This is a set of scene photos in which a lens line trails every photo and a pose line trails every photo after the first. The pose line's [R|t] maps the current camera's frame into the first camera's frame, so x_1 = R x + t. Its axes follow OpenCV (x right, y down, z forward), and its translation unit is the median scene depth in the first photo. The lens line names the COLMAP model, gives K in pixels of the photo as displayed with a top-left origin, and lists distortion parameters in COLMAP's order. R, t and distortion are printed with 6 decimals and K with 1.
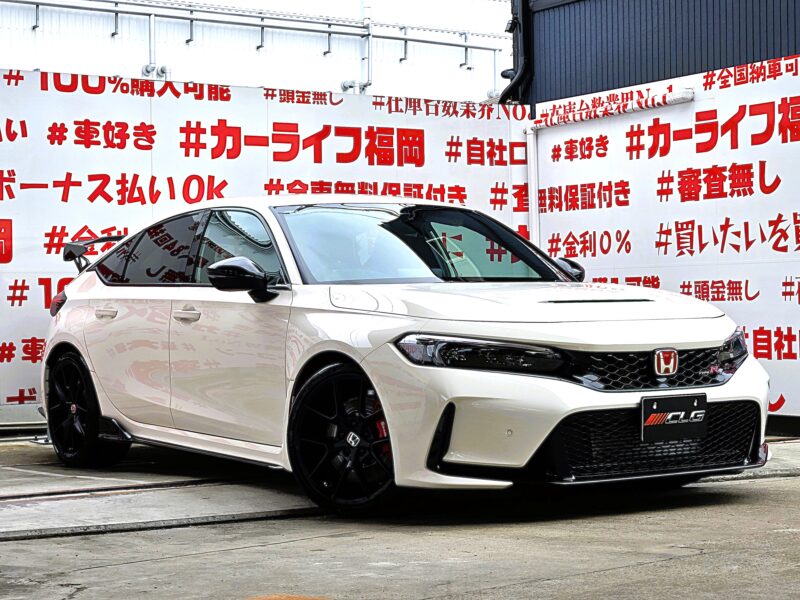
lens RADIAL K [[1708.5, 0, 400.0], [0, 1708.5, 300.0], [0, 0, 1]] dist [0.032154, 0.883172]
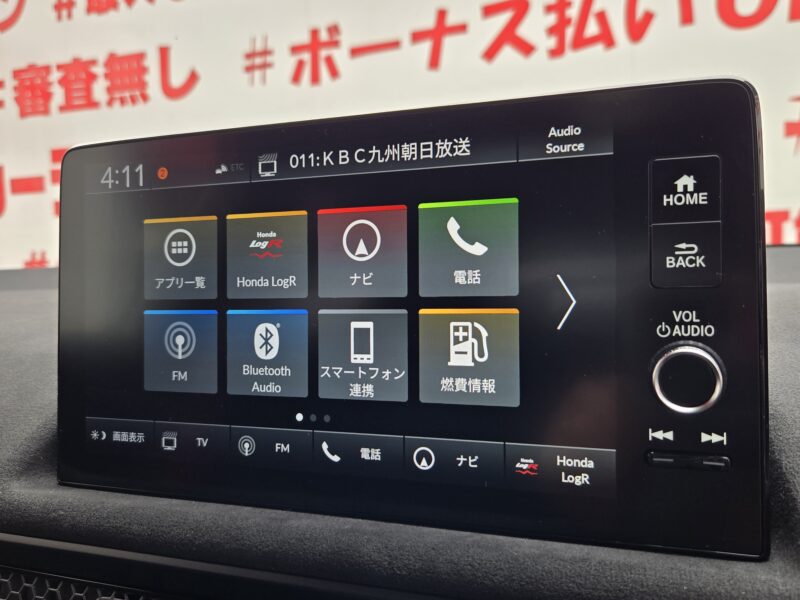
lens RADIAL K [[728.6, 0, 398.7], [0, 728.6, 312.9], [0, 0, 1]] dist [0.039028, -0.021292]
pose [[0.591819, 0.048886, -0.804587, -0.025618], [0.020719, 0.996907, 0.075811, -0.002940], [0.805805, -0.061537, 0.588975, 0.853947]]
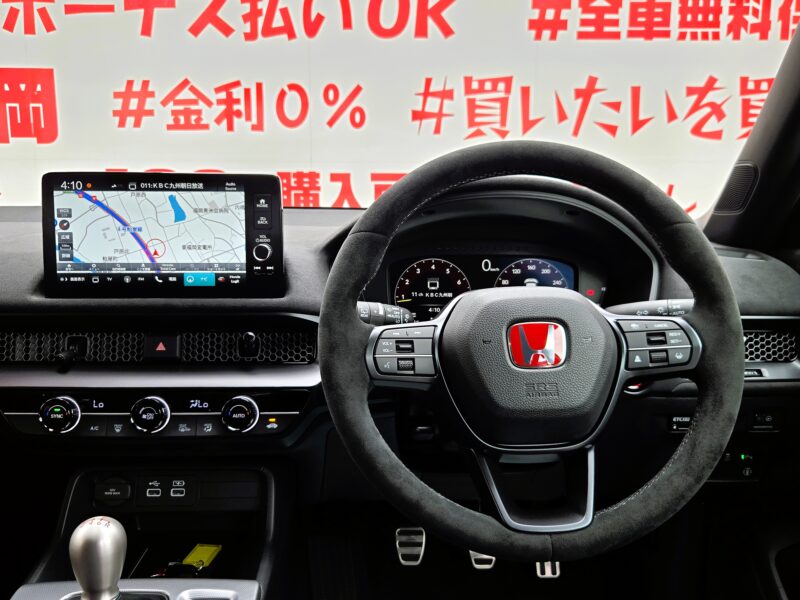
lens RADIAL K [[728.6, 0, 398.7], [0, 728.6, 312.9], [0, 0, 1]] dist [0.039028, -0.021292]
pose [[0.854470, 0.095682, -0.510614, 0.015647], [-0.013045, 0.986534, 0.163032, -0.005992], [0.519338, -0.132645, 0.844212, 0.813118]]
